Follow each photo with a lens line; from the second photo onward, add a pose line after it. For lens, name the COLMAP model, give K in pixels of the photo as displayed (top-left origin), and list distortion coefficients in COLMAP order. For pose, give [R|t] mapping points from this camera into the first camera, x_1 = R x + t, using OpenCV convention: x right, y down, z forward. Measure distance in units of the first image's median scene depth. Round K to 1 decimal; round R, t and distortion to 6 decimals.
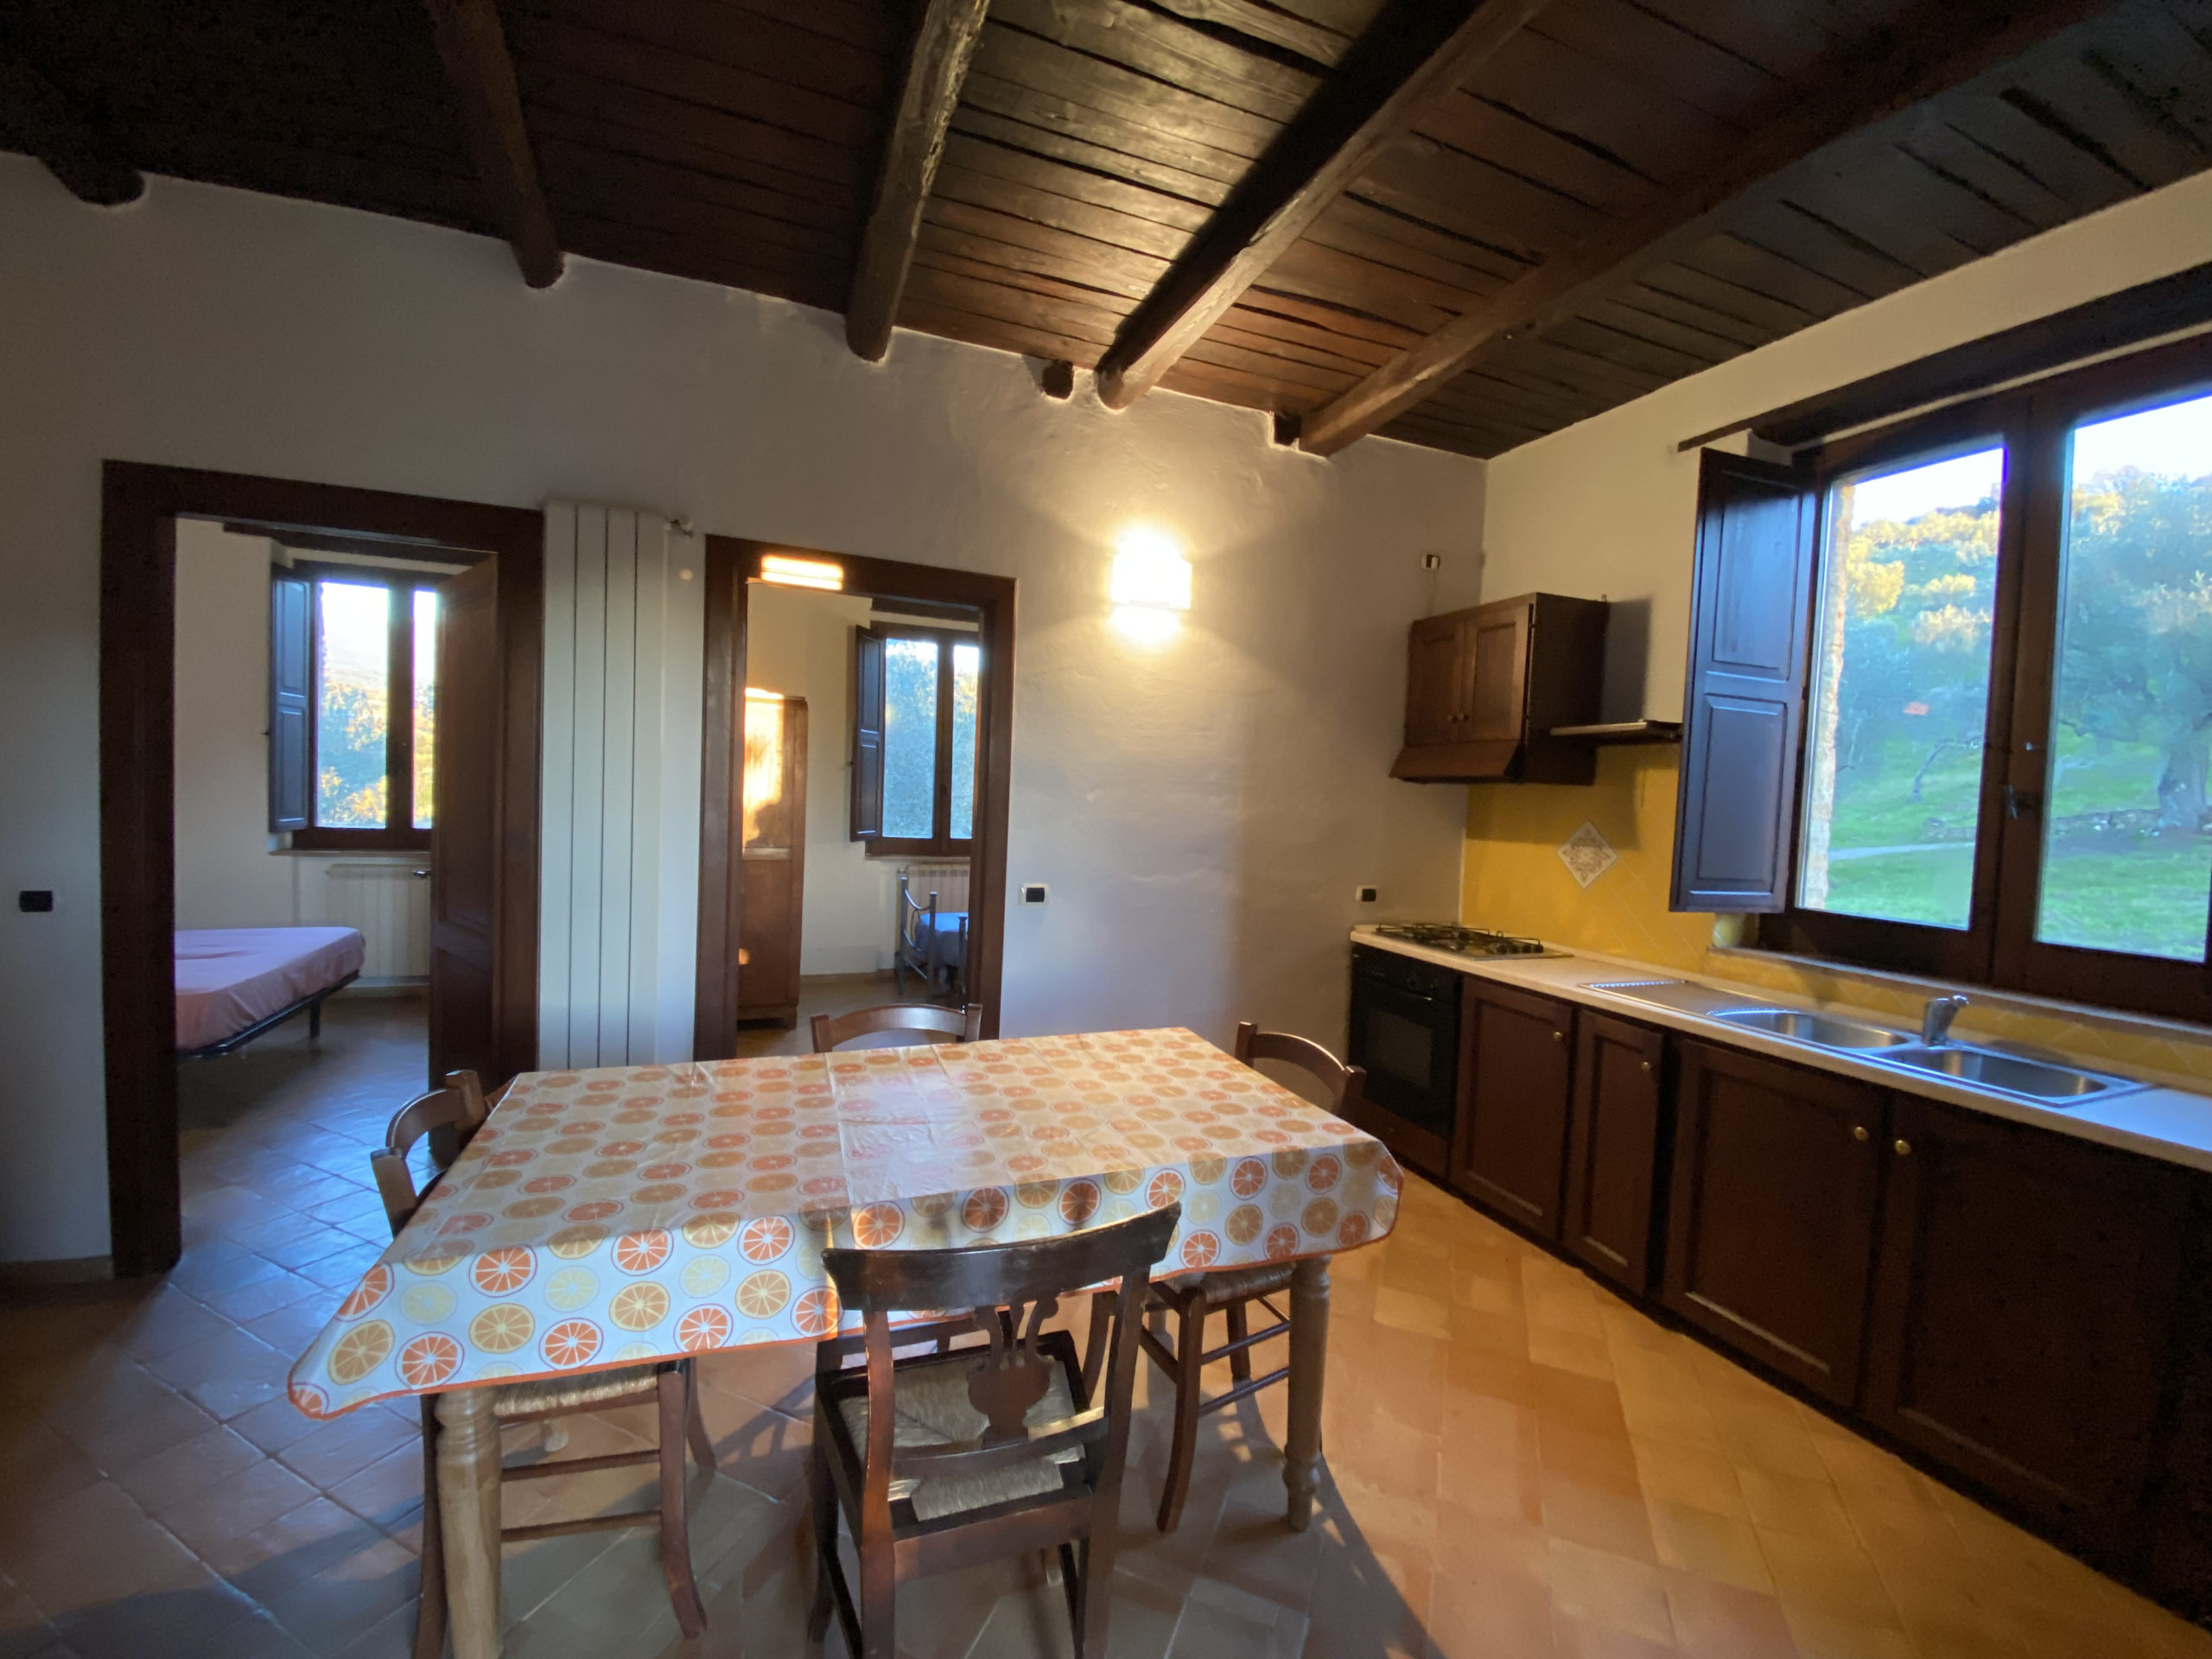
lens RADIAL K [[898.7, 0, 1101.1], [0, 898.7, 842.1], [0, 0, 1]] dist [0.003311, -0.000977]
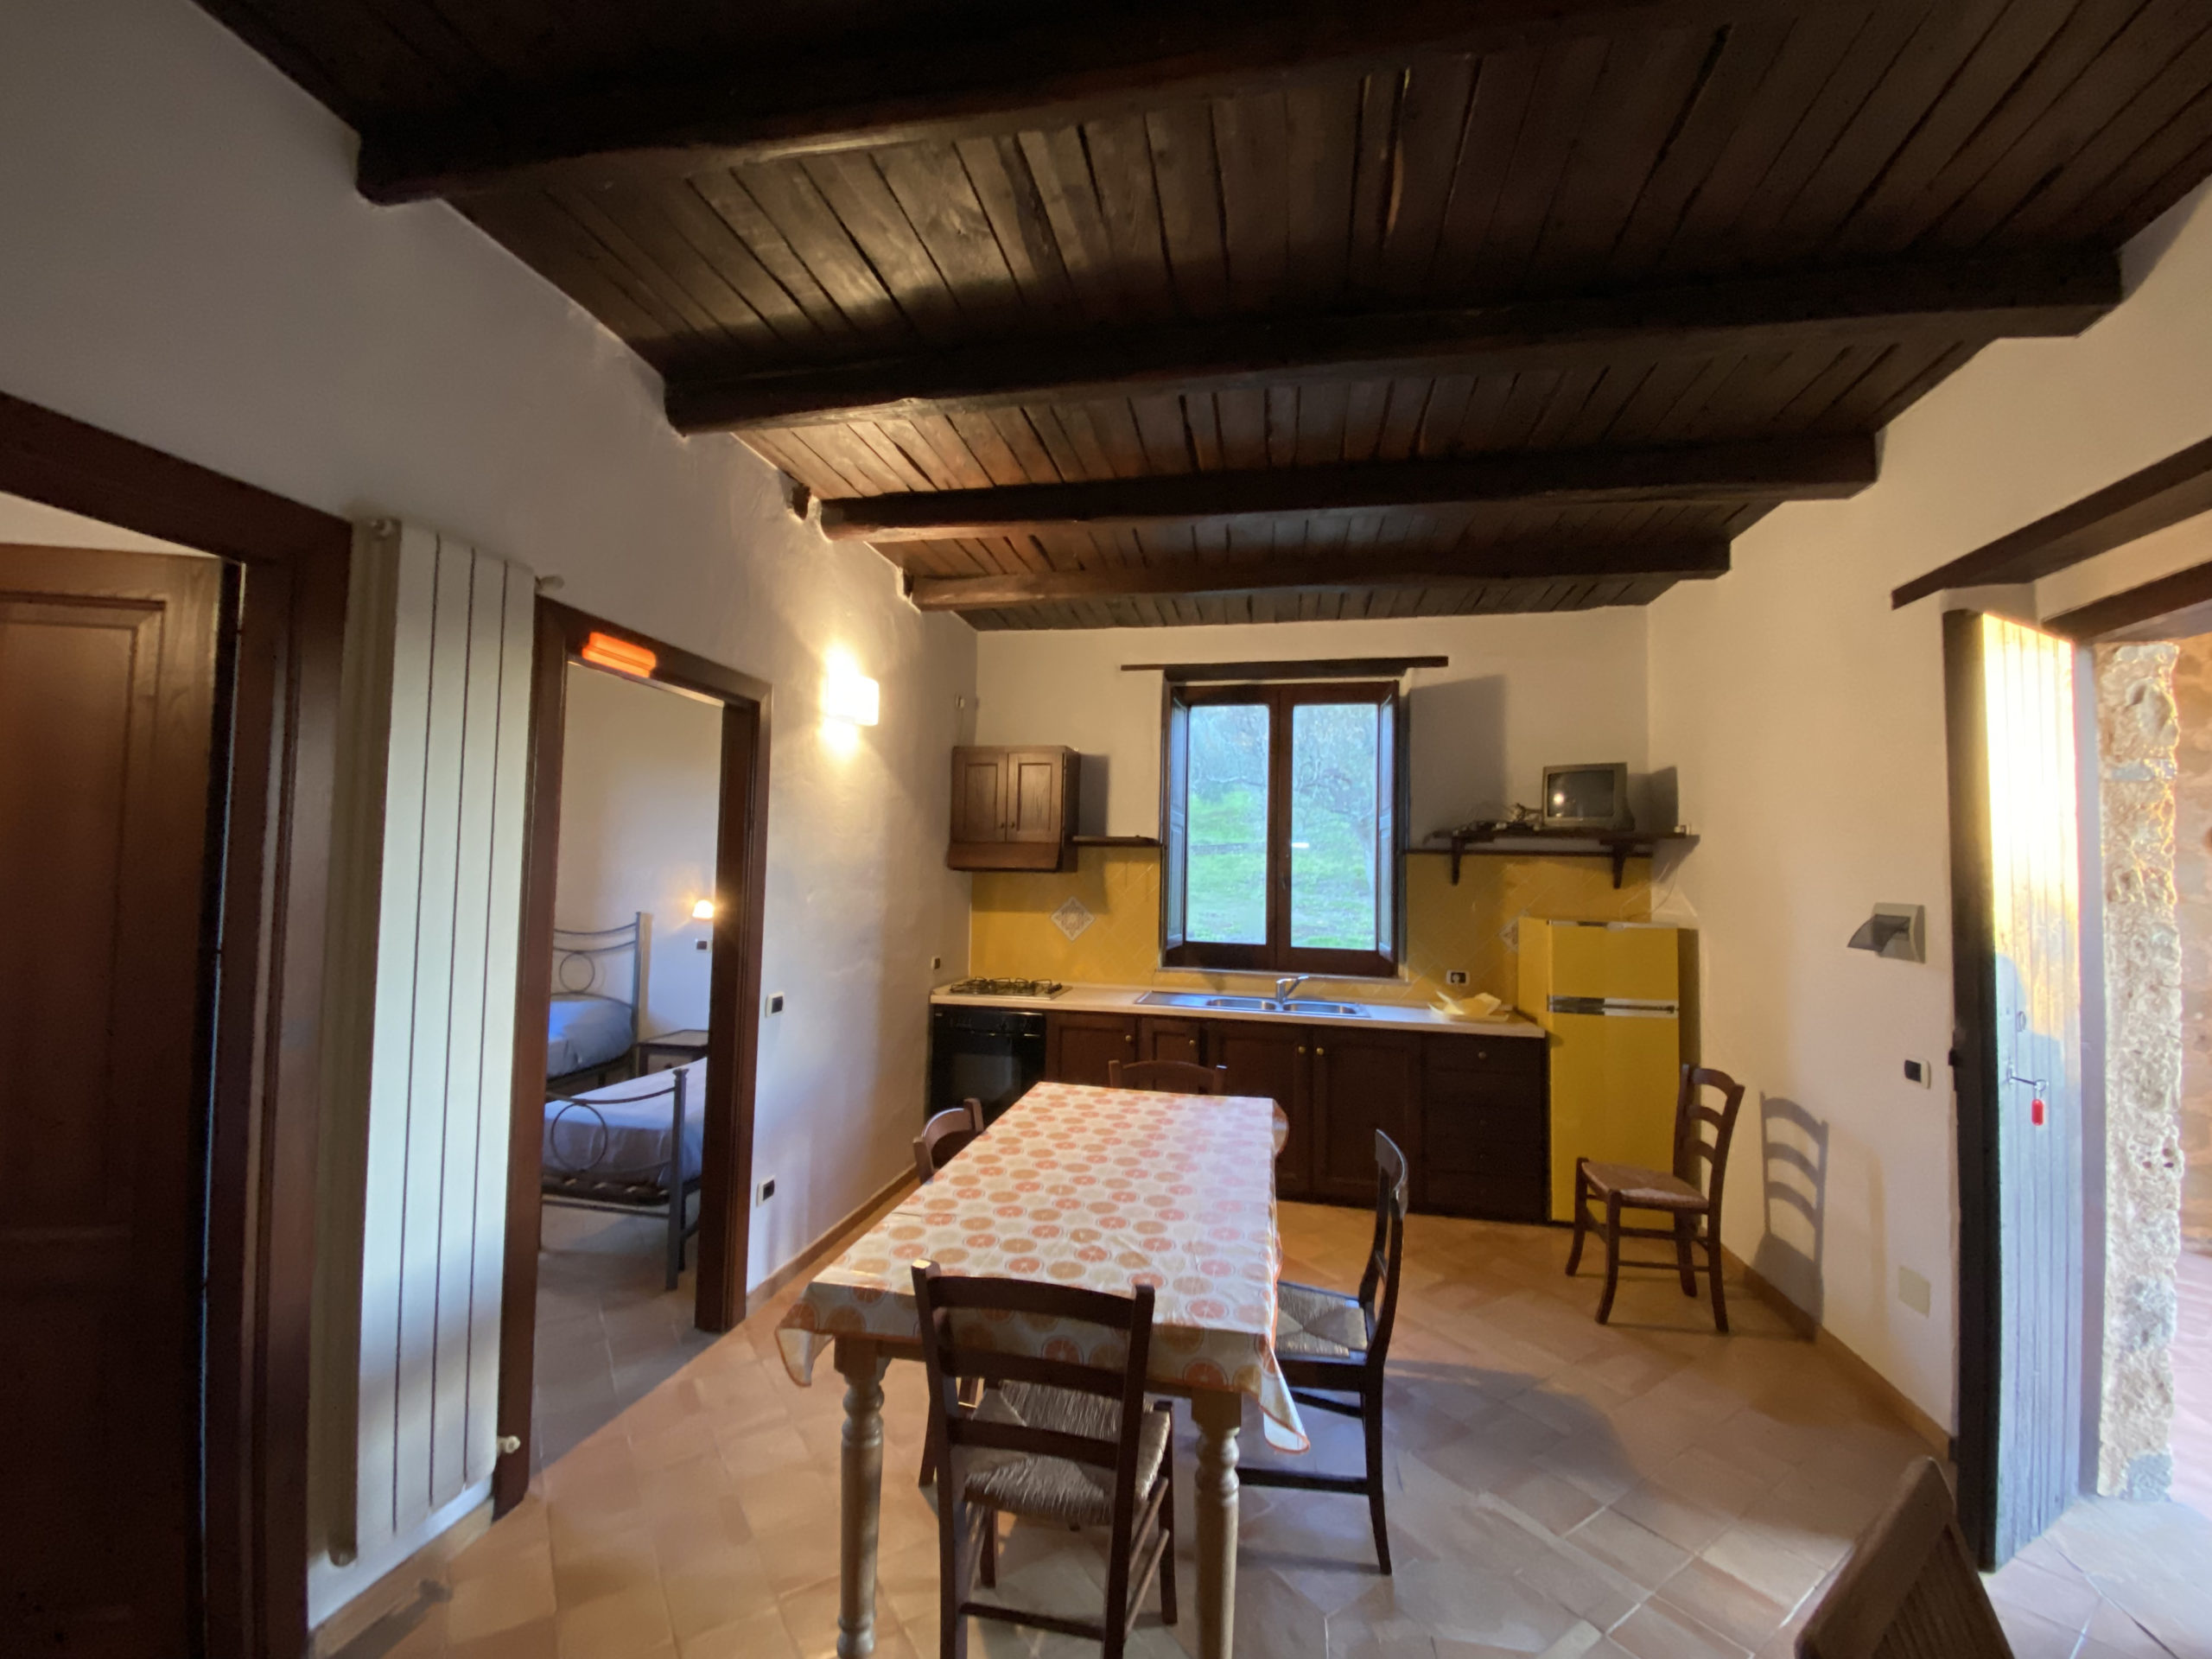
lens RADIAL K [[898.7, 0, 1108.4], [0, 898.7, 832.4], [0, 0, 1]] dist [0.003311, -0.000977]
pose [[0.527027, 0.005151, 0.849833, -0.729769], [0.046501, 0.998309, -0.034889, -0.076814], [-0.848576, 0.057905, 0.525896, 0.166982]]
